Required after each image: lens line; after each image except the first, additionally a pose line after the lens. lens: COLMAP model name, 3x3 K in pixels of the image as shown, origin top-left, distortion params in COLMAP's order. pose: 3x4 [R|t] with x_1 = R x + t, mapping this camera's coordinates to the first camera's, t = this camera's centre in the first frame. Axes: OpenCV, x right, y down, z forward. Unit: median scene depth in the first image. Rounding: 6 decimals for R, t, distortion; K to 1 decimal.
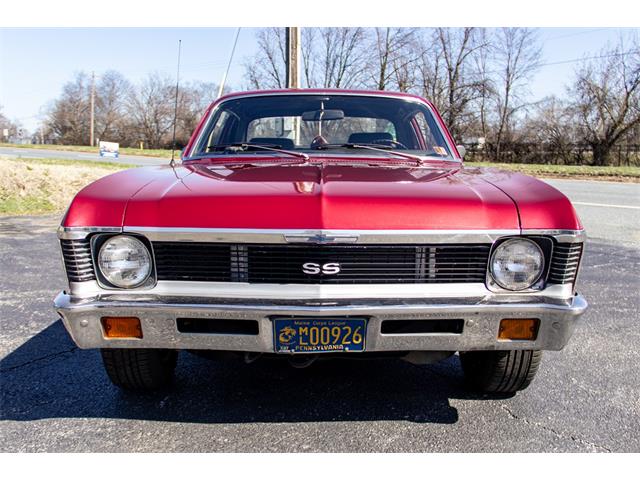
lens RADIAL K [[606.7, 0, 311.4], [0, 606.7, 238.8], [0, 0, 1]] dist [0.010332, -0.014472]
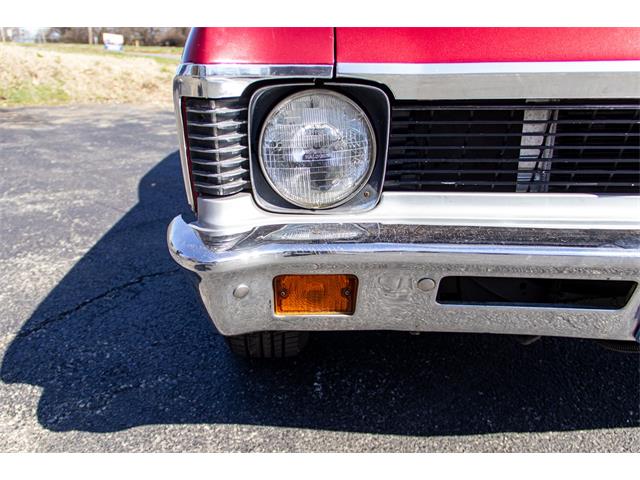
lens RADIAL K [[606.7, 0, 311.4], [0, 606.7, 238.8], [0, 0, 1]] dist [0.010332, -0.014472]
pose [[0.999547, -0.008297, -0.028929, -0.300852], [0.013334, 0.983838, 0.178564, 0.021187], [0.026980, -0.178869, 0.983503, 0.551971]]
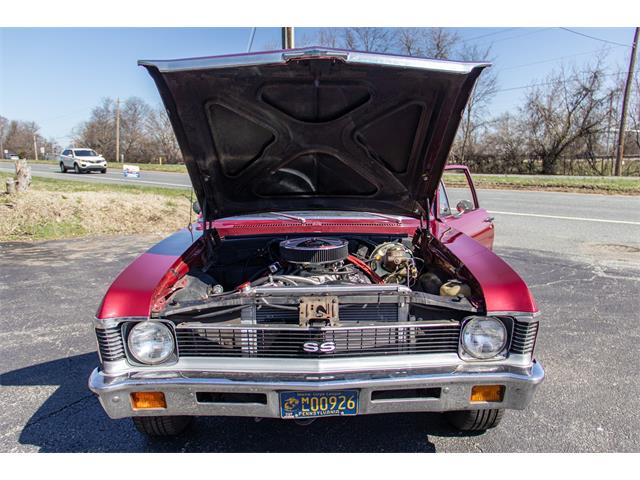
lens RADIAL K [[516.7, 0, 319.6], [0, 516.7, 227.8], [0, 0, 1]] dist [0.010408, 0.003767]
pose [[0.999557, -0.017498, 0.024096, -0.003412], [0.018478, 0.998985, -0.041089, -0.136609], [-0.023353, 0.041516, 0.998865, -0.011003]]
